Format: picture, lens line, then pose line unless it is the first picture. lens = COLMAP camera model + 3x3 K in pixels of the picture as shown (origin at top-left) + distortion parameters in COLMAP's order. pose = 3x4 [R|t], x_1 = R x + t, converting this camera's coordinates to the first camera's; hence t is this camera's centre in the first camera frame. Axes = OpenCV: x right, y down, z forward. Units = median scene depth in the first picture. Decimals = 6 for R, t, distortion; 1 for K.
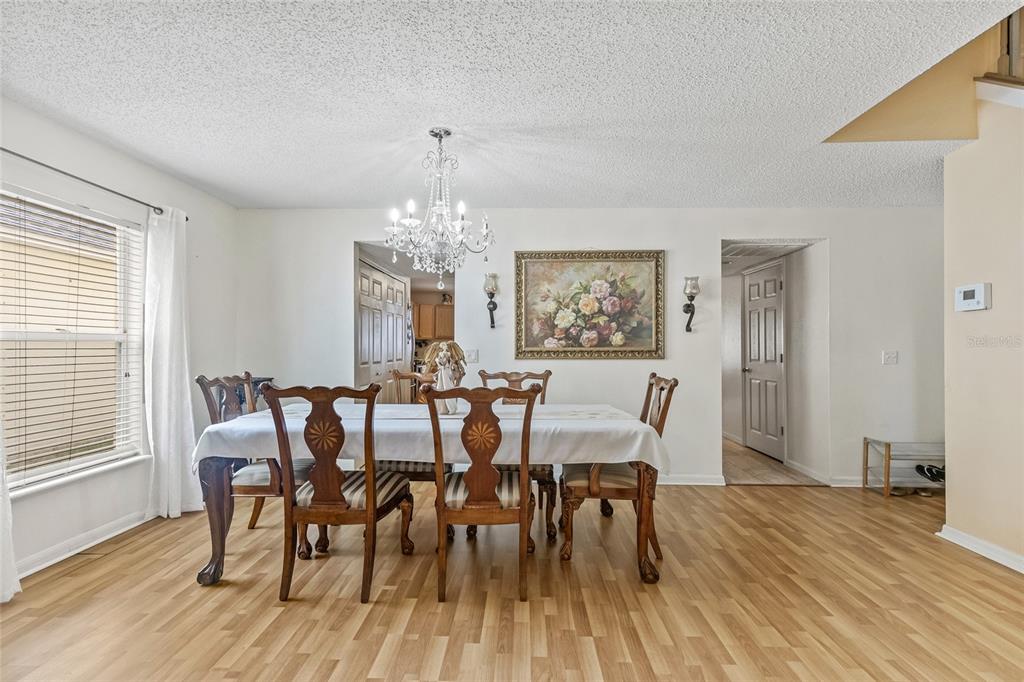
lens RADIAL K [[473.6, 0, 514.4], [0, 473.6, 343.7], [0, 0, 1]] dist [0.005656, -0.000052]
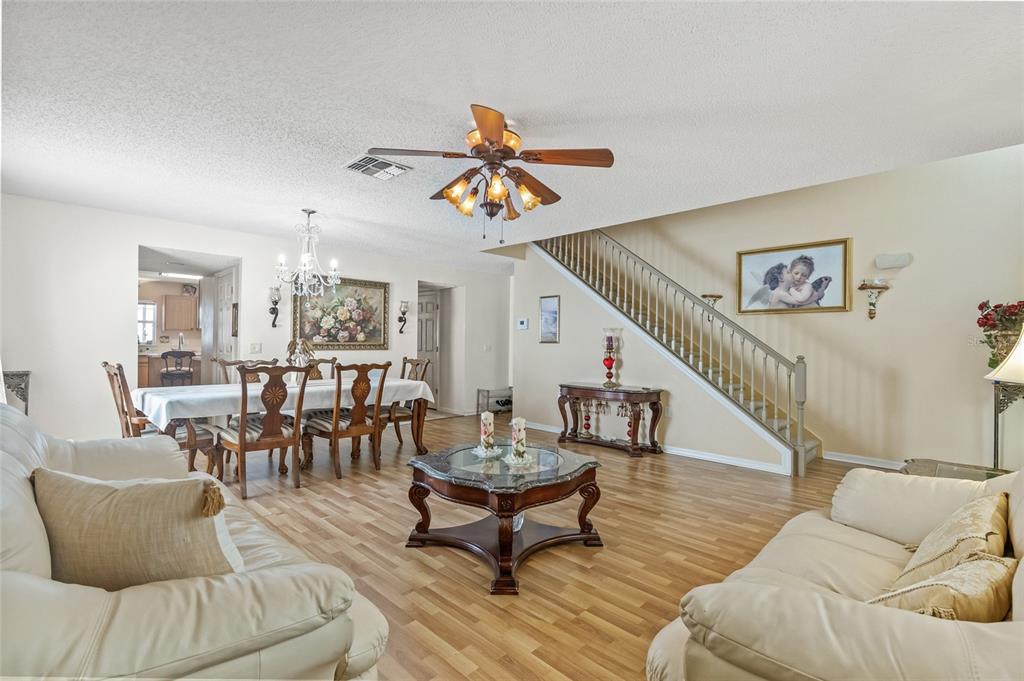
lens RADIAL K [[473.6, 0, 514.4], [0, 473.6, 343.2], [0, 0, 1]] dist [0.005656, -0.000052]
pose [[0.675883, 0.006517, 0.736980, -0.588126], [-0.018575, 0.999794, 0.008193, -0.011754], [-0.736775, -0.019227, 0.675865, -0.421096]]
